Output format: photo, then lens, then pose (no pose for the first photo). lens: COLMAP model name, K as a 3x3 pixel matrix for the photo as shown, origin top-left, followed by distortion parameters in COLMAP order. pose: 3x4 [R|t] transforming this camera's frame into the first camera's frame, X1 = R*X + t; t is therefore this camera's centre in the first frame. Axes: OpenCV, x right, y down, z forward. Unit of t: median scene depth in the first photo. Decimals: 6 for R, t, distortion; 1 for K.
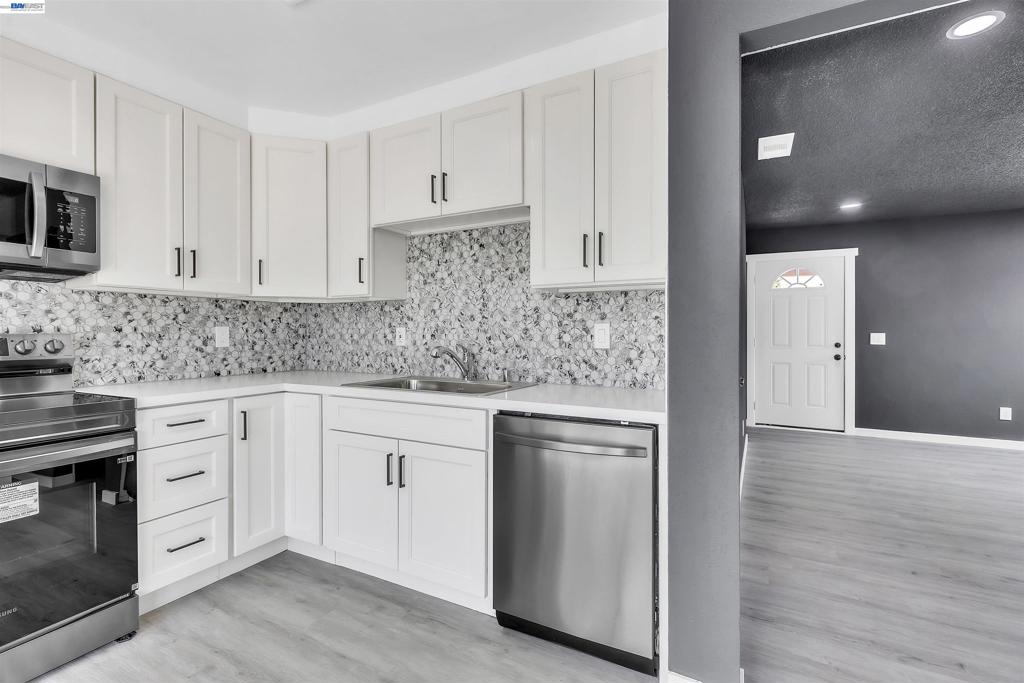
lens RADIAL K [[468.3, 0, 512.2], [0, 468.3, 333.1], [0, 0, 1]] dist [-0.002913, 0.001040]
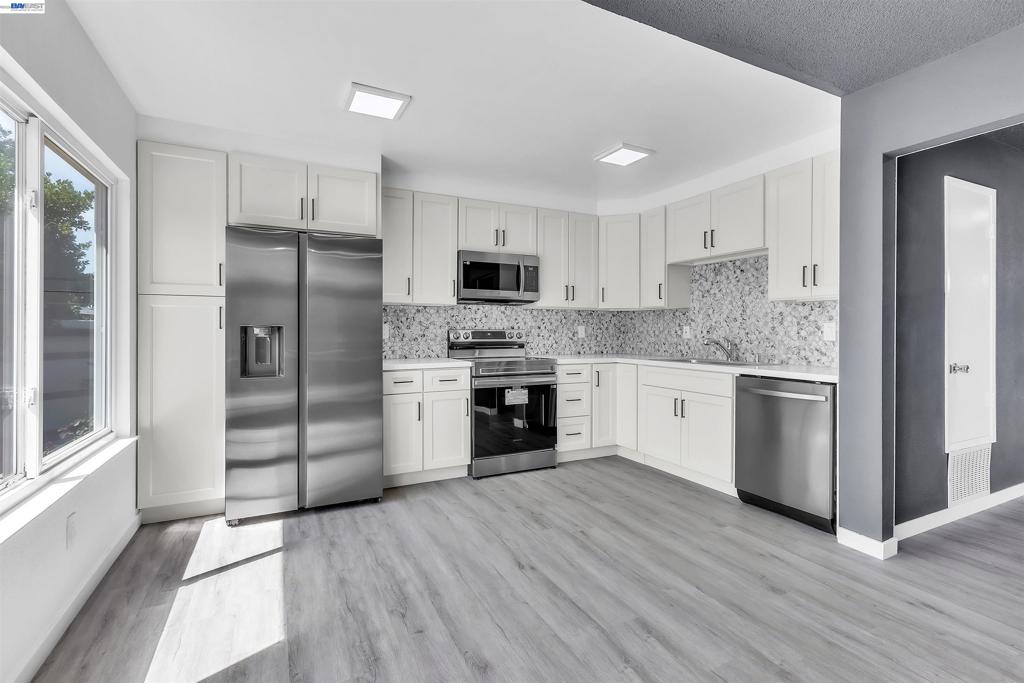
lens RADIAL K [[468.3, 0, 513.2], [0, 468.3, 334.2], [0, 0, 1]] dist [-0.002913, 0.001040]
pose [[0.815750, 0.006942, -0.578363, 0.225928], [-0.004567, 0.999974, 0.005560, 0.009517], [0.578387, -0.001894, 0.815761, -0.699376]]
